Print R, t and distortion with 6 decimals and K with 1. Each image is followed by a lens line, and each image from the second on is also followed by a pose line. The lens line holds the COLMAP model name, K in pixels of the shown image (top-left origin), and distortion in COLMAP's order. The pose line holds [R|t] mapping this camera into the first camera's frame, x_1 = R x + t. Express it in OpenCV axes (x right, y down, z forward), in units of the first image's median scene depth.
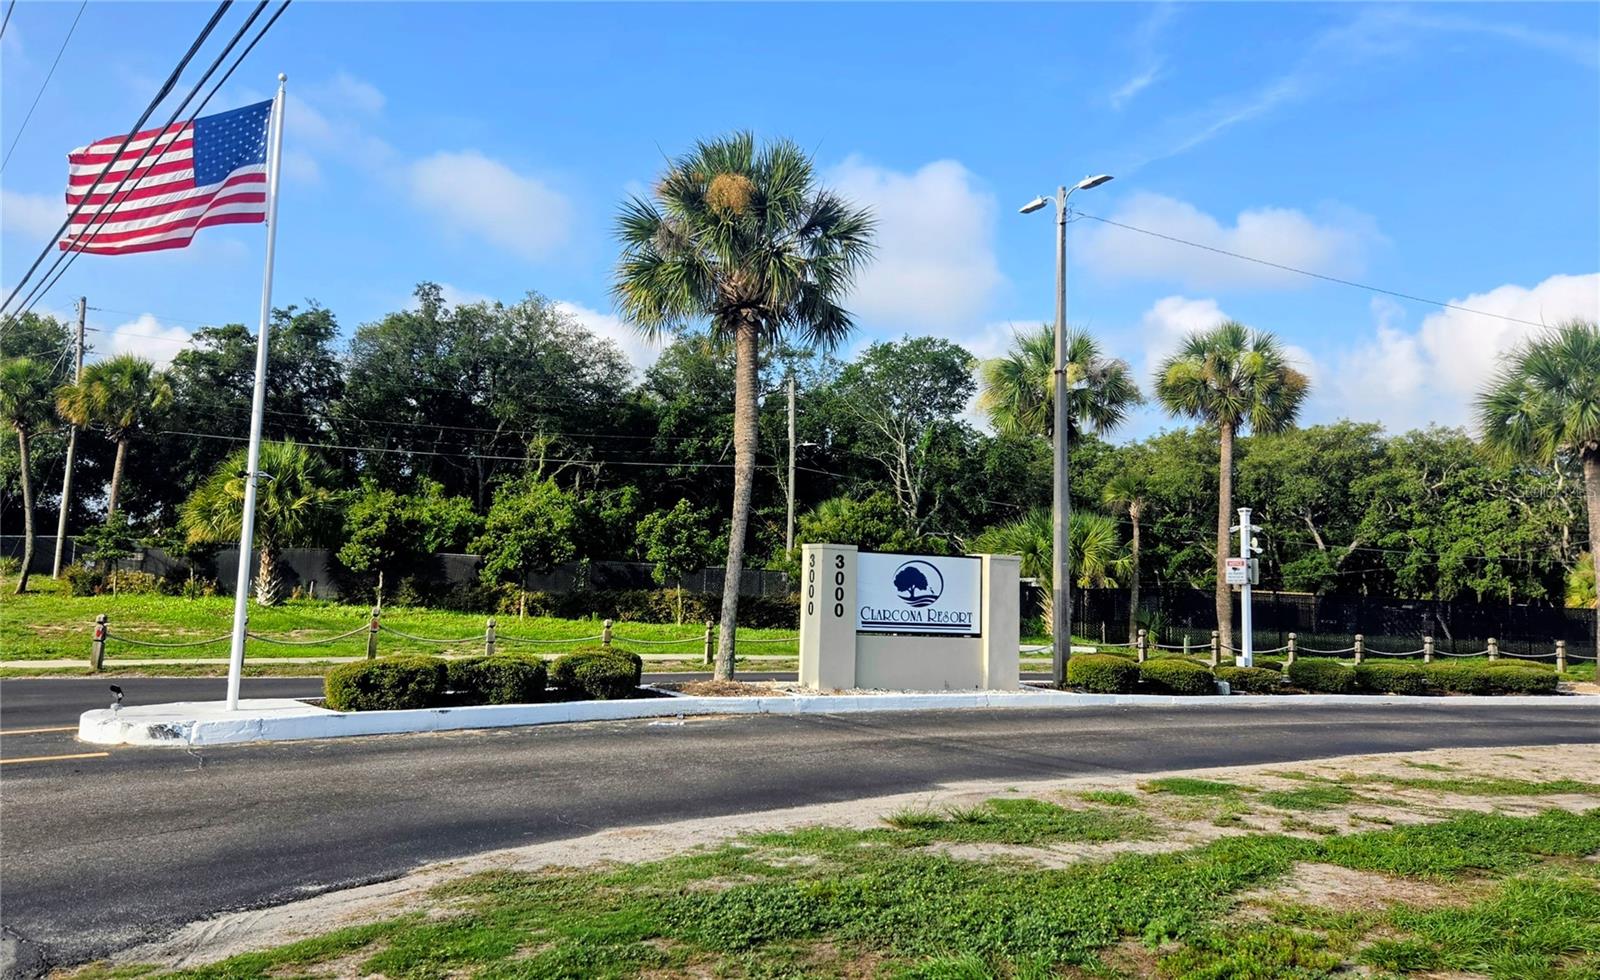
lens RADIAL K [[1092.0, 0, 800.0], [0, 1092.0, 490.0], [0, 0, 1]] dist [0.069154, -0.001453]
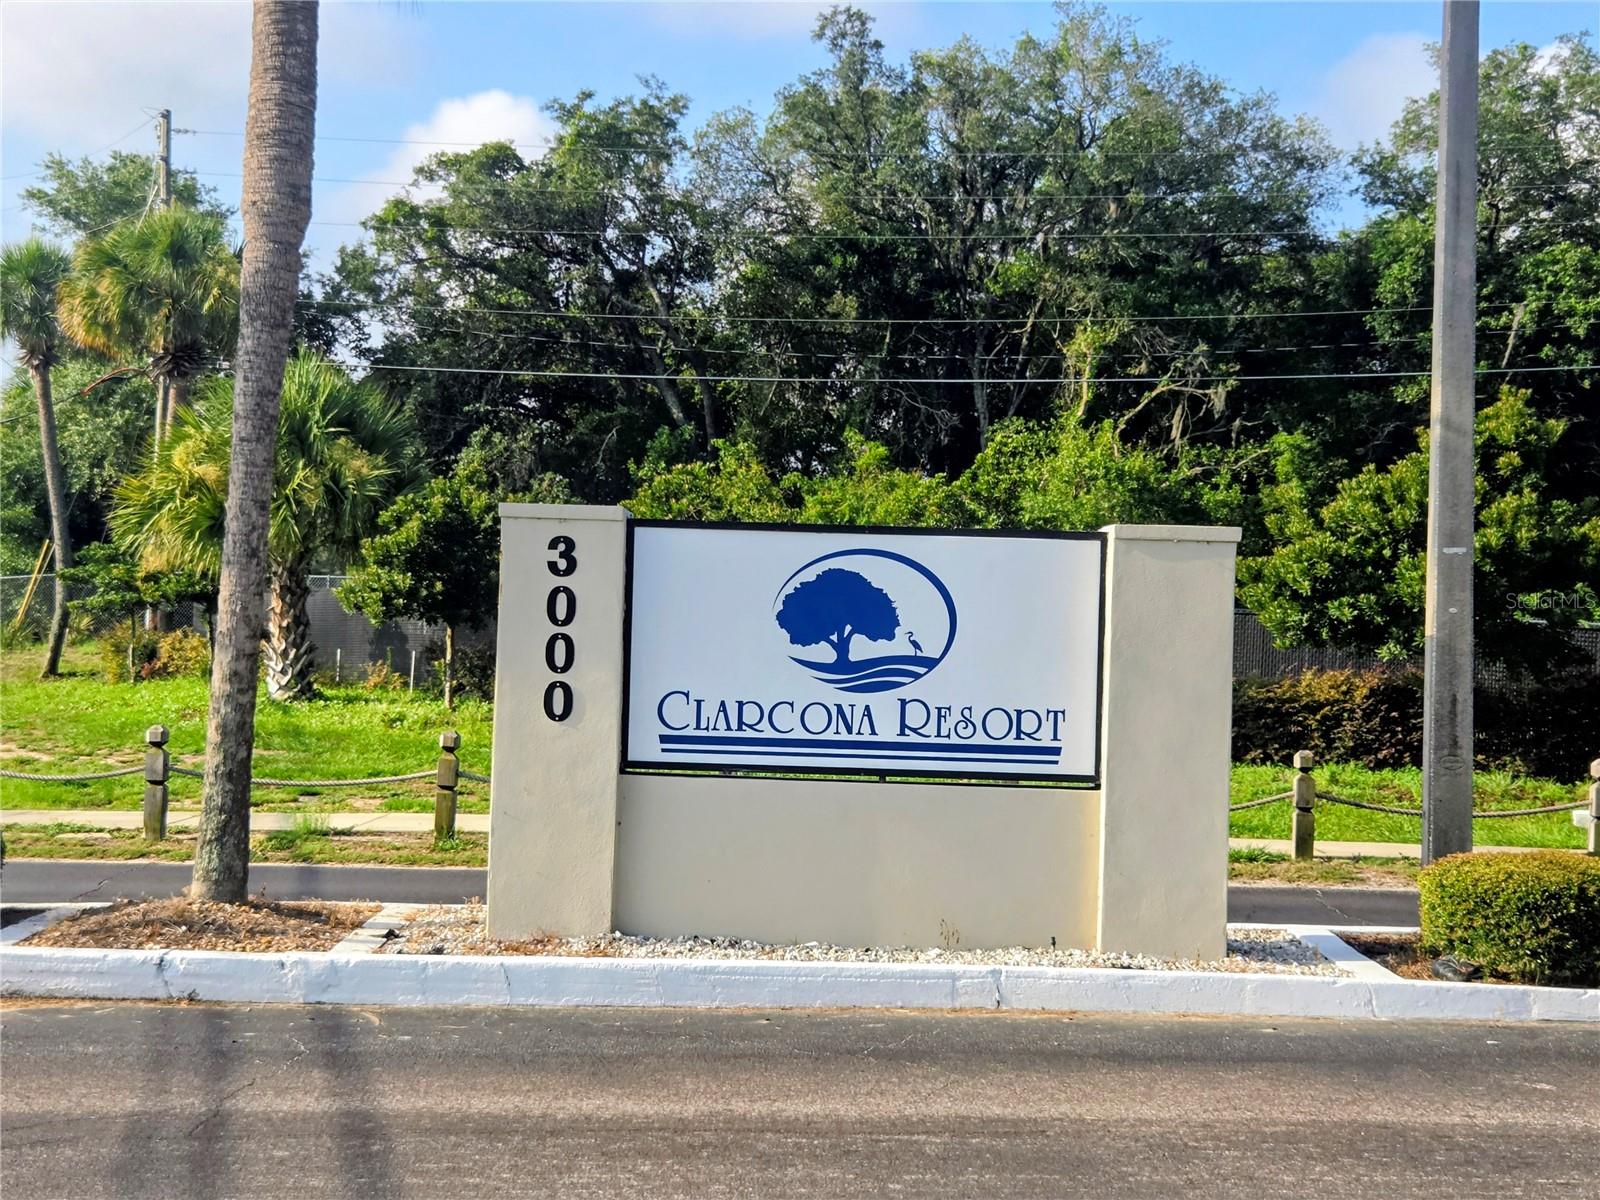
lens RADIAL K [[2422.1, 0, 800.0], [0, 2422.1, 600.0], [0, 0, 1]] dist [0.091965, 0.017640]
pose [[0.909621, -0.017299, -0.415079, 0.353615], [0.041482, 0.997922, 0.049314, 0.039455], [0.413364, -0.062075, 0.908448, 0.309588]]
